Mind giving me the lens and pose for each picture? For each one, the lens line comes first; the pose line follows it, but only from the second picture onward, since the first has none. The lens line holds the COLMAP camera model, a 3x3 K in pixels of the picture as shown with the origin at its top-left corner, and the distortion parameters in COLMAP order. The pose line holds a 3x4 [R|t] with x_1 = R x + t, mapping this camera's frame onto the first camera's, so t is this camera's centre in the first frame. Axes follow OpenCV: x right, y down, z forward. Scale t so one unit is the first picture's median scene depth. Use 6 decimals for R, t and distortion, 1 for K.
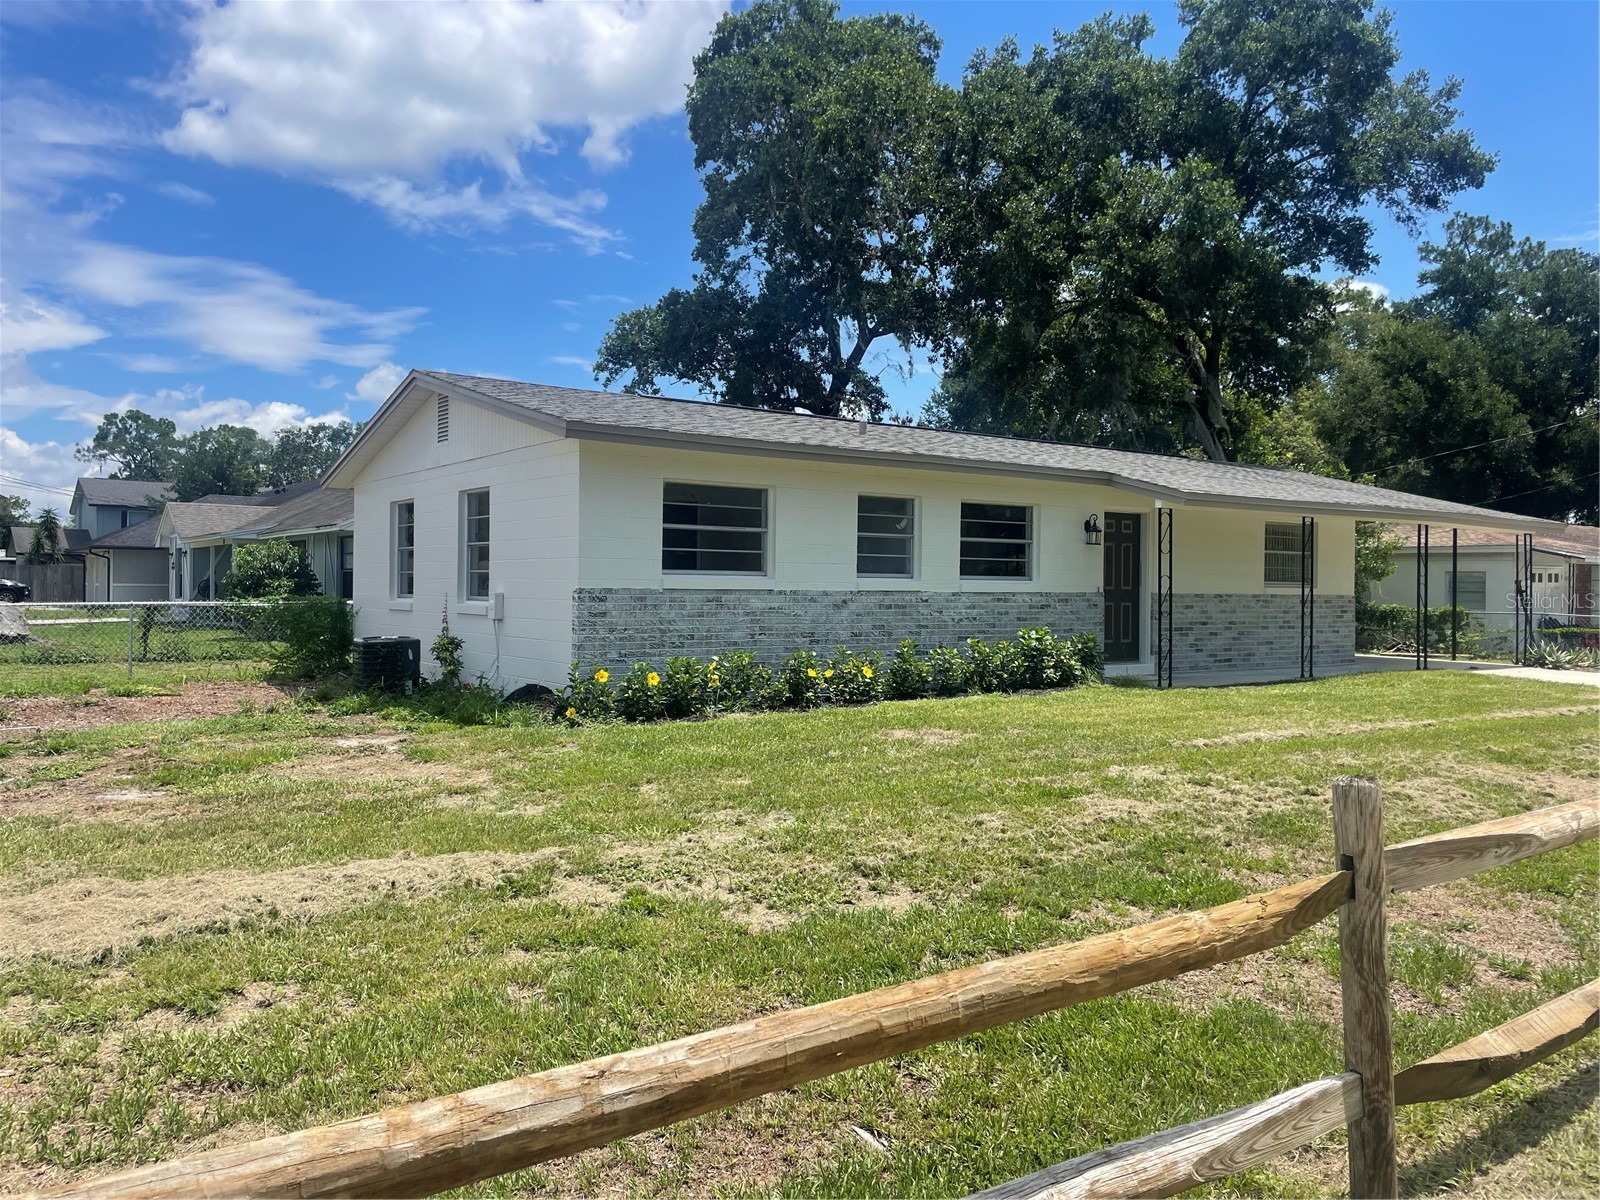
lens RADIAL K [[1210.6, 0, 800.8], [0, 1210.6, 602.4], [0, 0, 1]] dist [0.061652, -0.000504]
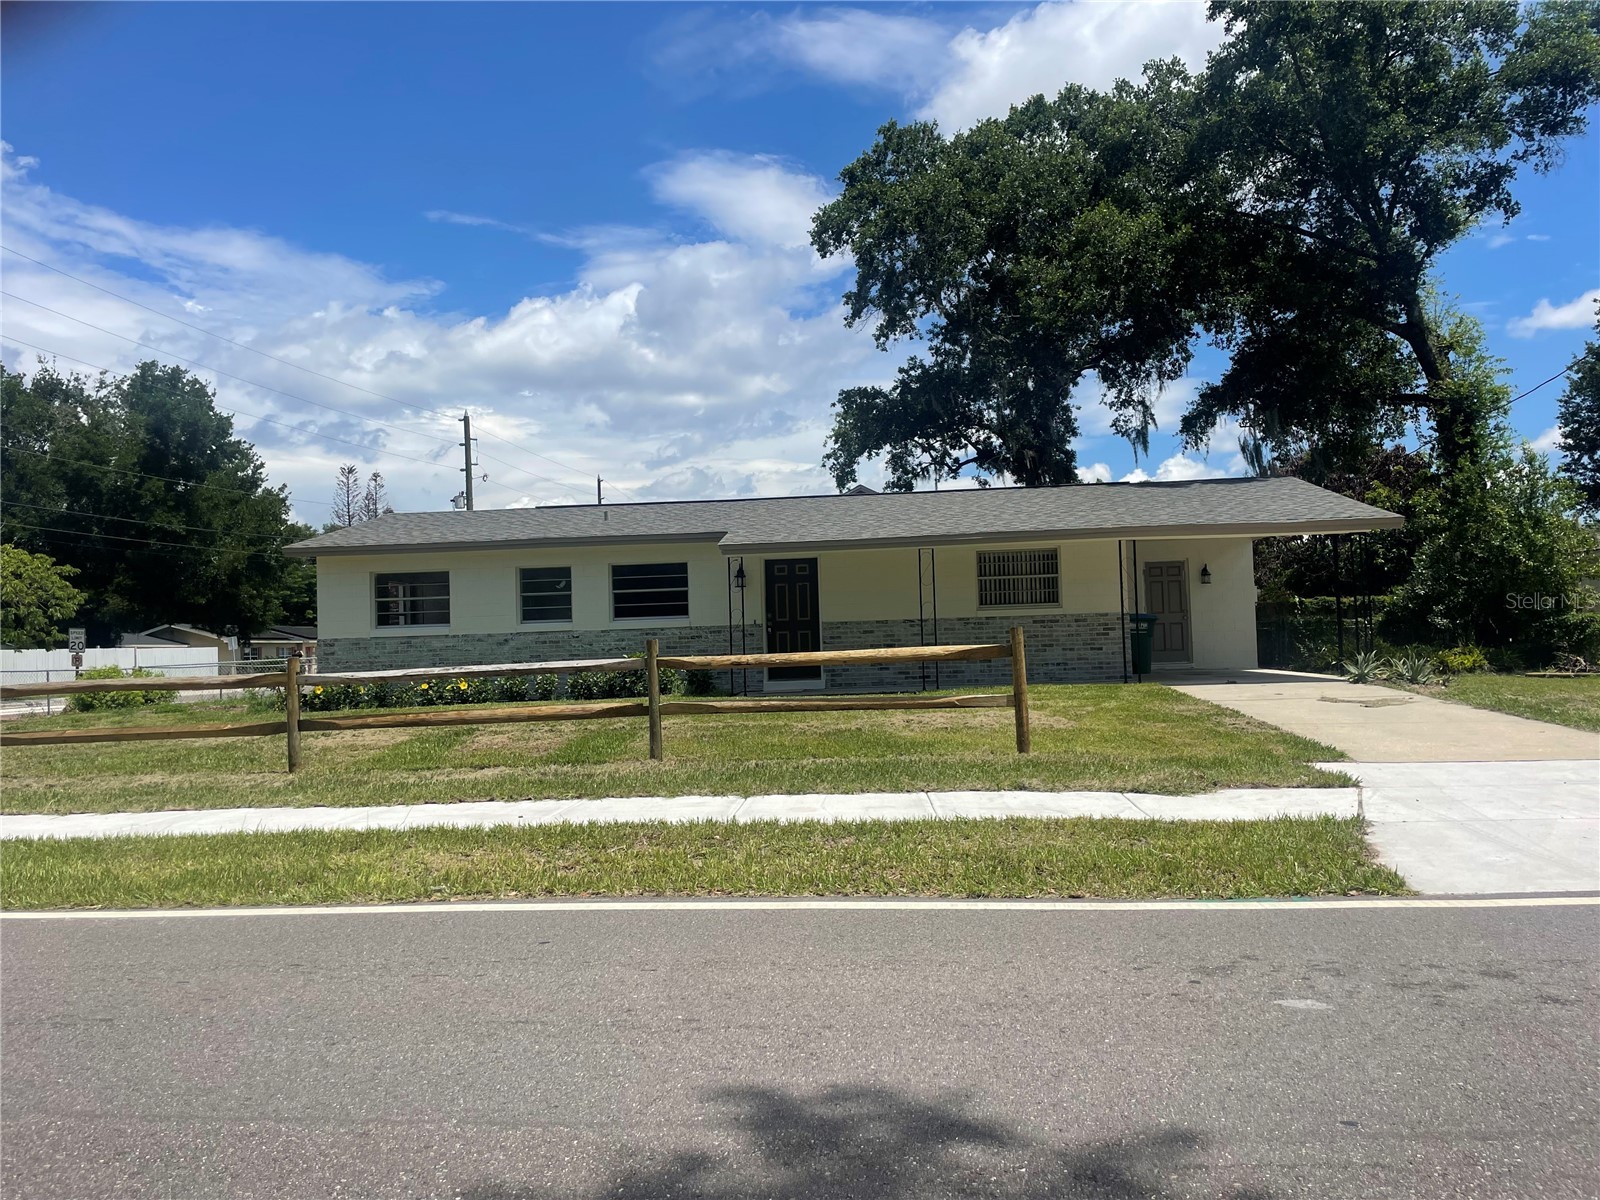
lens RADIAL K [[1210.6, 0, 808.9], [0, 1210.6, 597.4], [0, 0, 1]] dist [0.061652, -0.000504]
pose [[0.759153, -0.059463, -0.648191, 1.263952], [0.031860, 0.998019, -0.054241, 0.038916], [0.650132, 0.020526, 0.759544, 0.091575]]
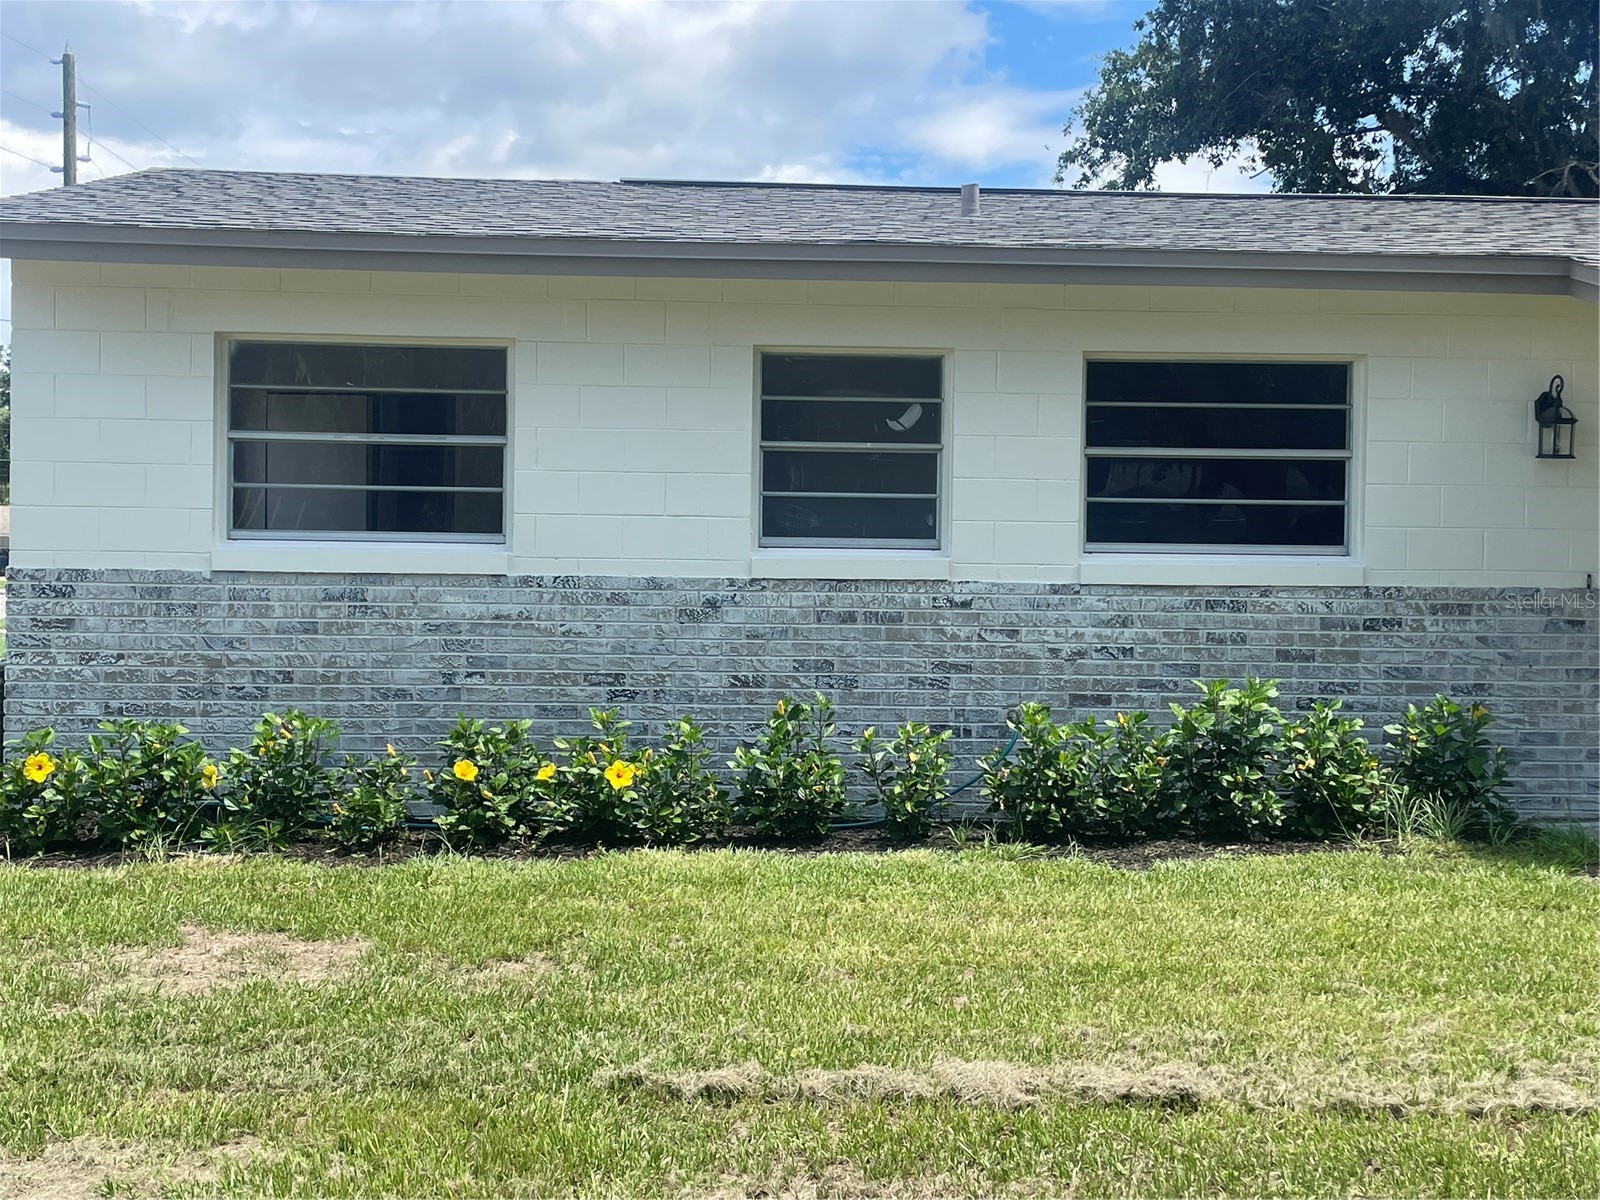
lens RADIAL K [[1979.8, 0, 797.0], [0, 1979.8, 592.5], [0, 0, 1]] dist [0.091909, 0.000000]
pose [[0.840798, 0.010958, -0.541238, 0.424790], [-0.011492, 0.999931, 0.002393, -0.006433], [0.541227, 0.004208, 0.840866, 0.415688]]
